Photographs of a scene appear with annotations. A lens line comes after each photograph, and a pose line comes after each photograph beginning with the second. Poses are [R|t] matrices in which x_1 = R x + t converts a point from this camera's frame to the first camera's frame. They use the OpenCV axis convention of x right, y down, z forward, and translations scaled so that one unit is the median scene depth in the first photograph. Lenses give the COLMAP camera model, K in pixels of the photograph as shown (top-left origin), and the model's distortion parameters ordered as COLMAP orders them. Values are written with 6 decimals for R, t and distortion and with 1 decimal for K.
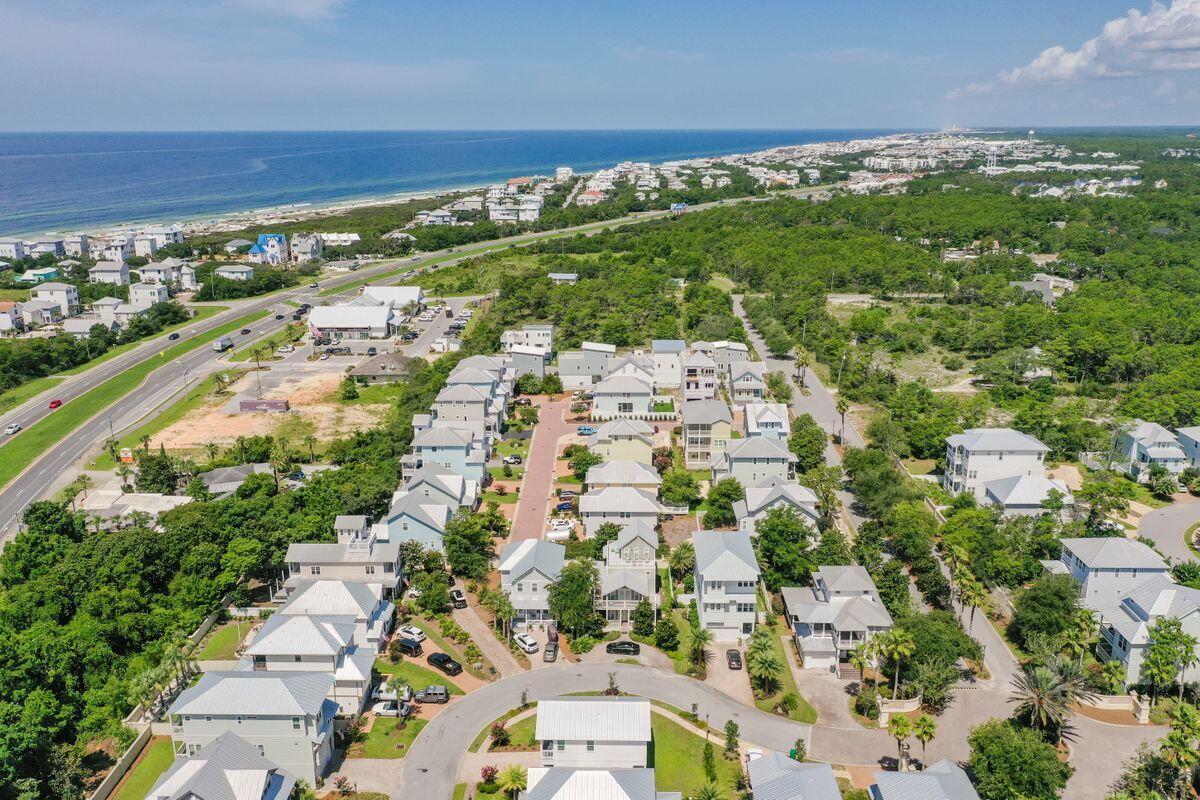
lens RADIAL K [[817.6, 0, 600.0], [0, 817.6, 400.0], [0, 0, 1]] dist [0.006103, -0.002673]
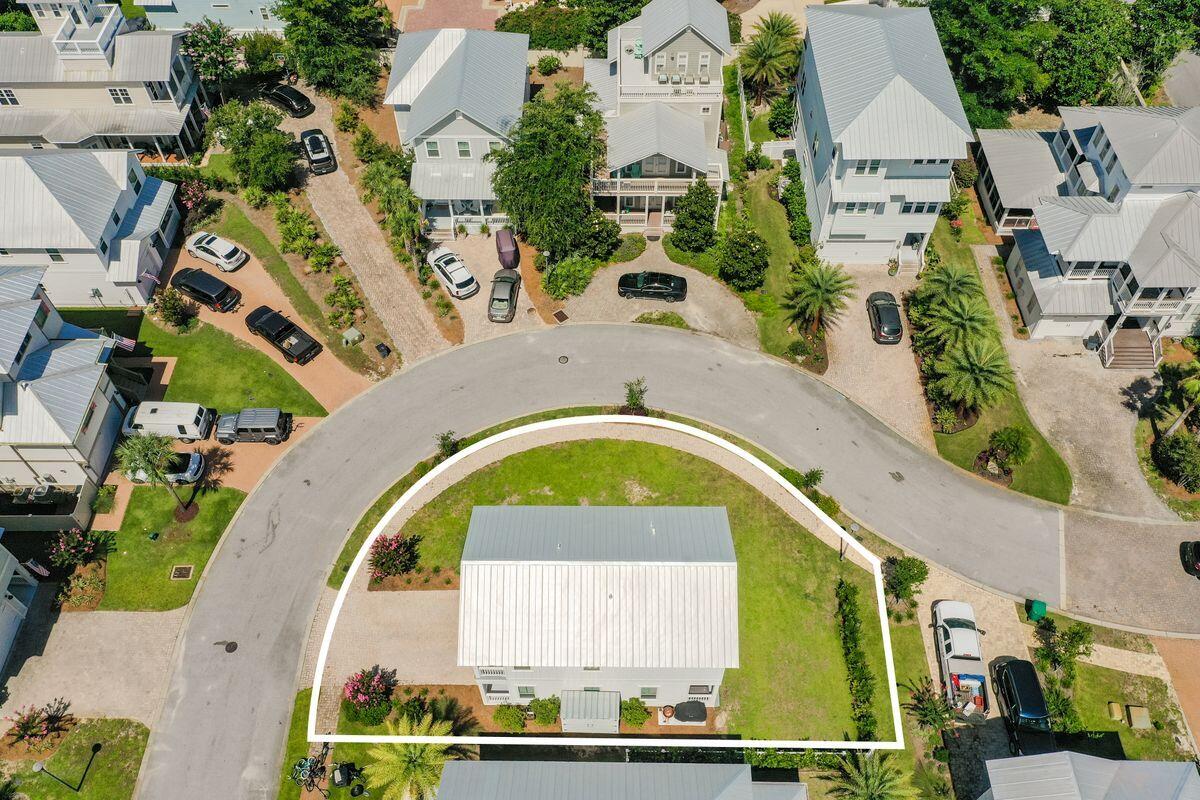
lens RADIAL K [[976.4, 0, 600.0], [0, 976.4, 400.0], [0, 0, 1]] dist [0.011219, -0.001285]
pose [[0.999947, -0.010135, 0.001547, -0.004551], [0.007178, 0.799830, 0.600183, 0.009451], [-0.007320, -0.600140, 0.799861, 0.495607]]
